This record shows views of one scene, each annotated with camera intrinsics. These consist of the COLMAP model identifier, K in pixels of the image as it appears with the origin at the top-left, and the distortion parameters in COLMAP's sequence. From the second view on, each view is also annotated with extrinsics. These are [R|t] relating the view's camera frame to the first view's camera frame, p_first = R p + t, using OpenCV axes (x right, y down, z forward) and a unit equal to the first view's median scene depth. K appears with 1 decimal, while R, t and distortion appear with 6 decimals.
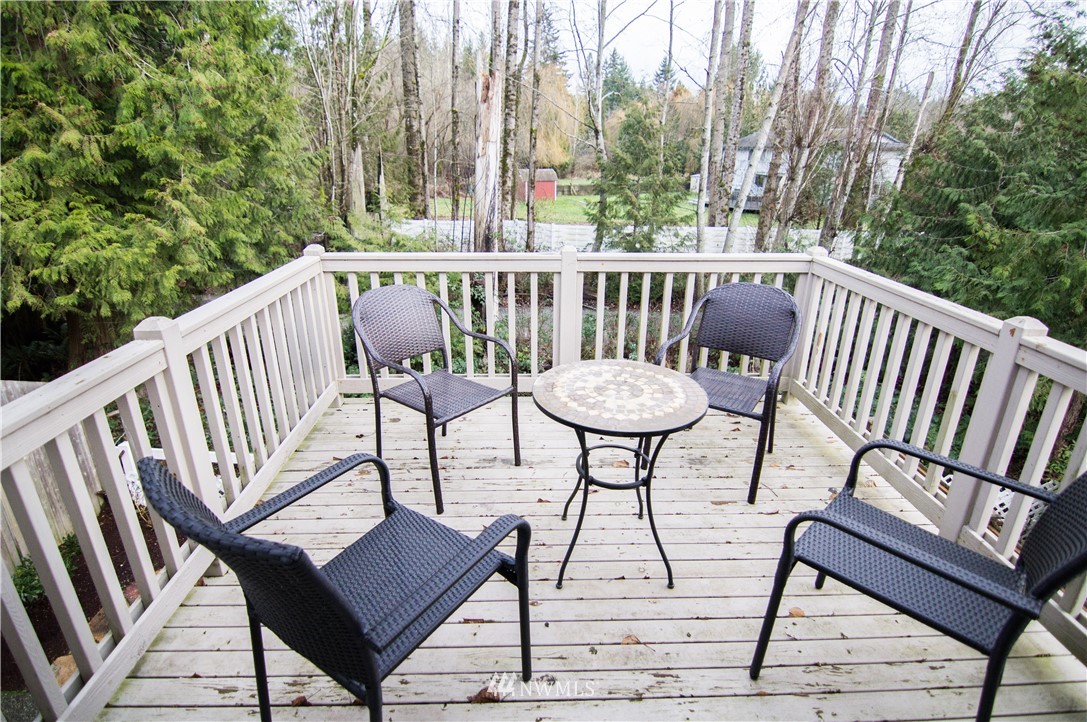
lens RADIAL K [[550.9, 0, 544.1], [0, 550.9, 353.5], [0, 0, 1]] dist [-0.000462, -0.014394]
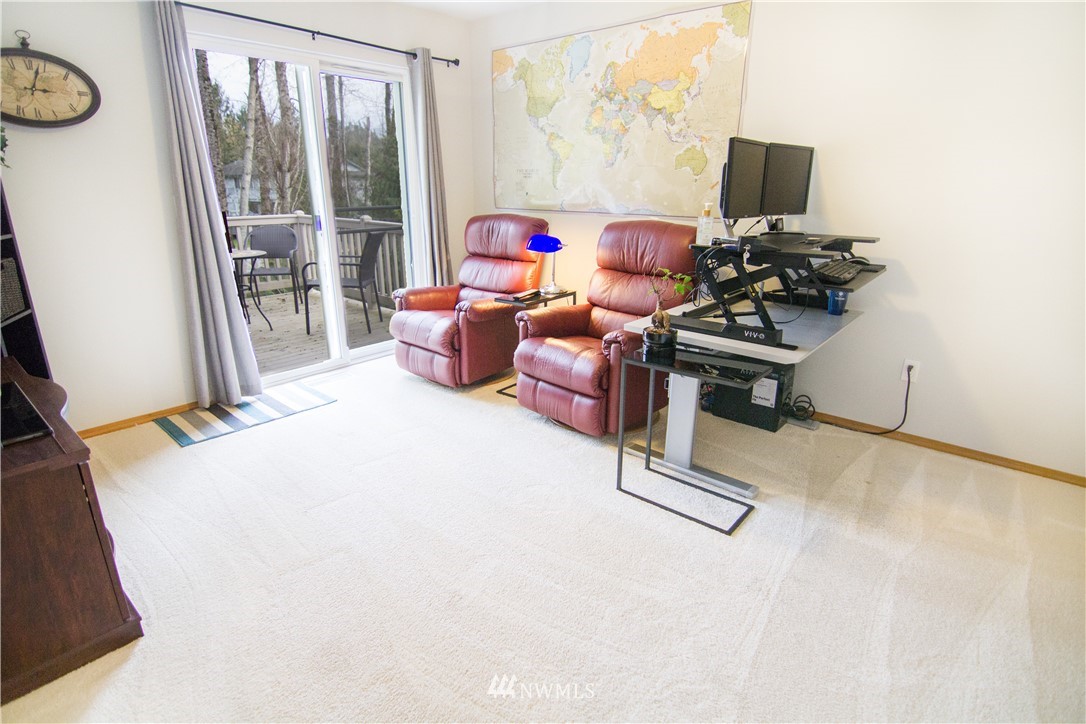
lens RADIAL K [[550.4, 0, 543.6], [0, 550.4, 354.5], [0, 0, 1]] dist [-0.000462, -0.014394]
pose [[0.673611, -0.223025, 0.704633, -0.066415], [0.255474, 0.964879, 0.061169, 0.062985], [-0.693528, 0.138812, 0.706930, -0.147905]]
